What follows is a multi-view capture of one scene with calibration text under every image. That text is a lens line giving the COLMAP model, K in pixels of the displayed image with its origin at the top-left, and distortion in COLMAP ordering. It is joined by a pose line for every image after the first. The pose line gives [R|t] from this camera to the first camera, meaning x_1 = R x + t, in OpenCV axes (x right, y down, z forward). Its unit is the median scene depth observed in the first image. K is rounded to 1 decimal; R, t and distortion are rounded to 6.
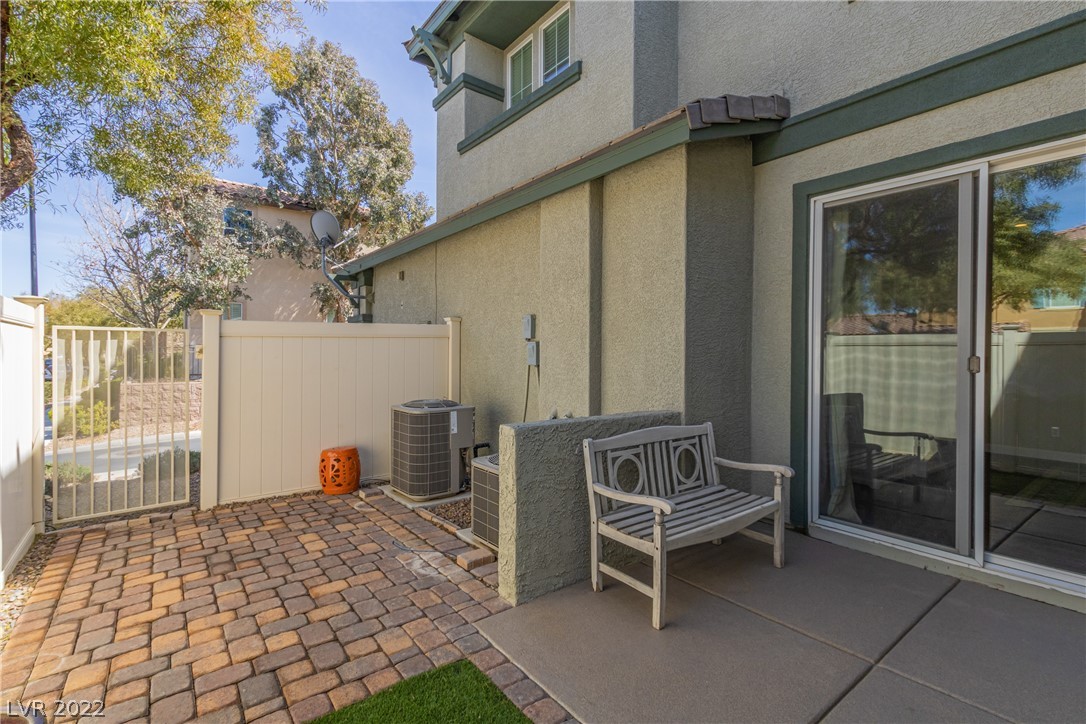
lens RADIAL K [[501.1, 0, 546.2], [0, 501.1, 356.8], [0, 0, 1]] dist [0.004253, -0.002154]
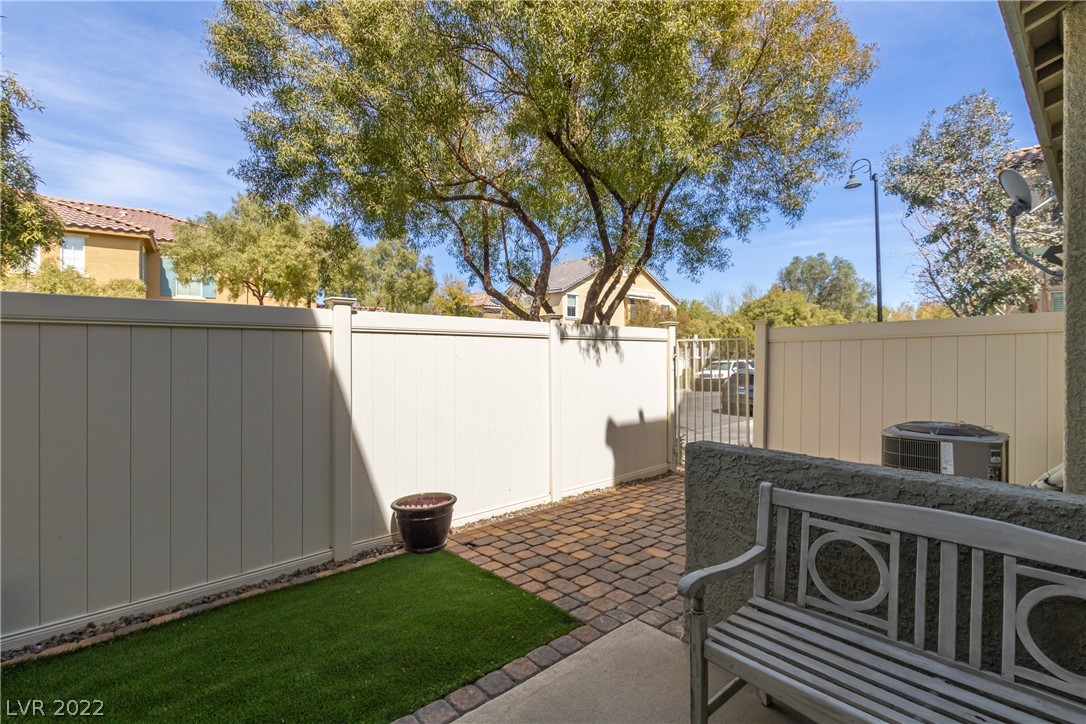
lens RADIAL K [[501.1, 0, 534.4], [0, 501.1, 362.9], [0, 0, 1]] dist [0.004253, -0.002154]
pose [[0.064325, 0.012667, -0.997849, 0.852309], [-0.003733, 0.999915, 0.012453, -0.013392], [0.997922, 0.002924, 0.064367, 0.705315]]
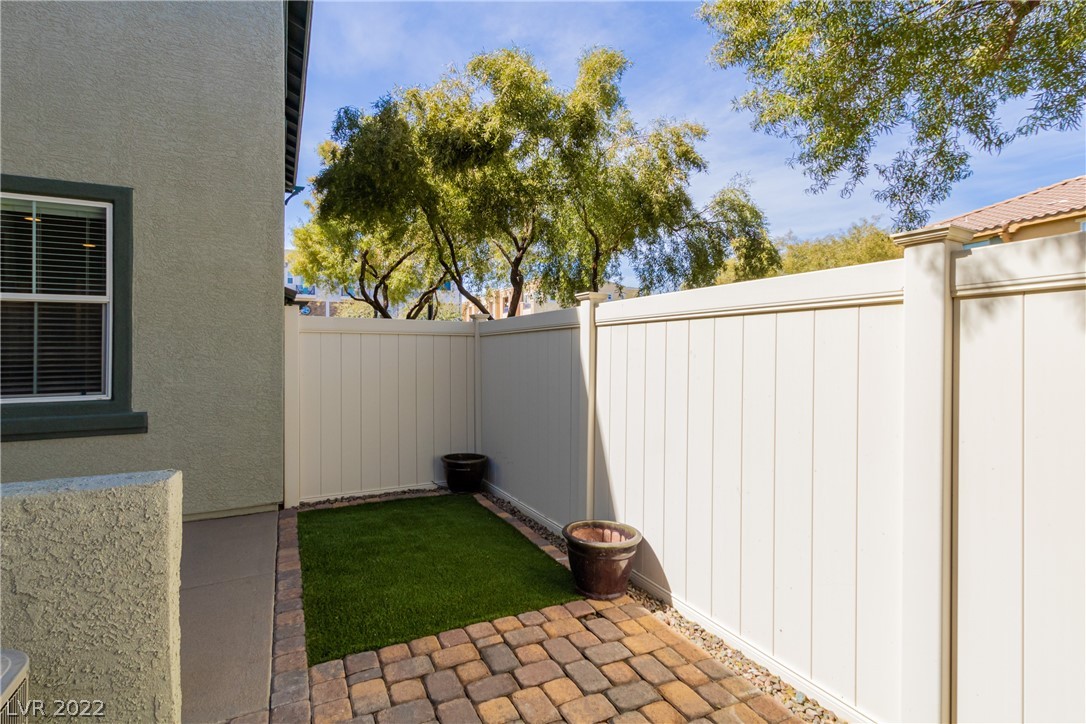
lens RADIAL K [[501.1, 0, 545.6], [0, 501.1, 354.3], [0, 0, 1]] dist [0.004253, -0.002154]
pose [[-0.983643, 0.001577, 0.180124, -0.692052], [0.002561, 0.999983, 0.005226, -0.011414], [-0.180112, 0.005601, -0.983630, 1.640855]]
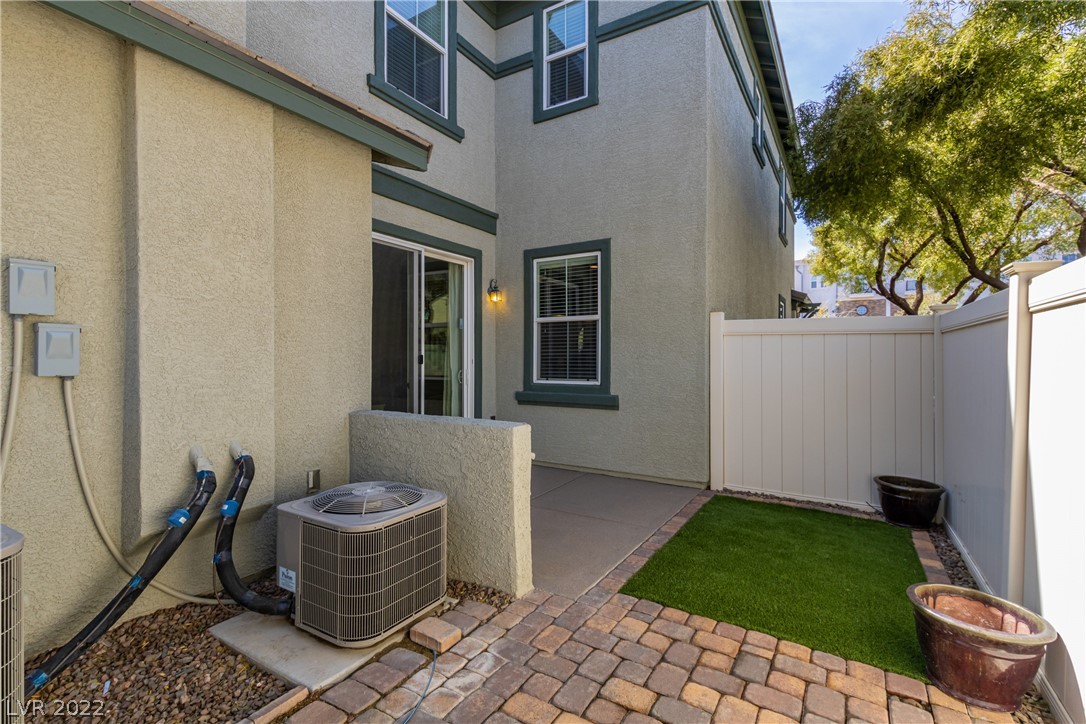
lens RADIAL K [[501.1, 0, 535.9], [0, 501.1, 365.7], [0, 0, 1]] dist [0.004253, -0.002154]
pose [[-0.345172, -0.020807, 0.938309, -1.115406], [-0.000586, 0.999759, 0.021954, -0.005345], [-0.938539, 0.007028, -0.345101, 1.426790]]
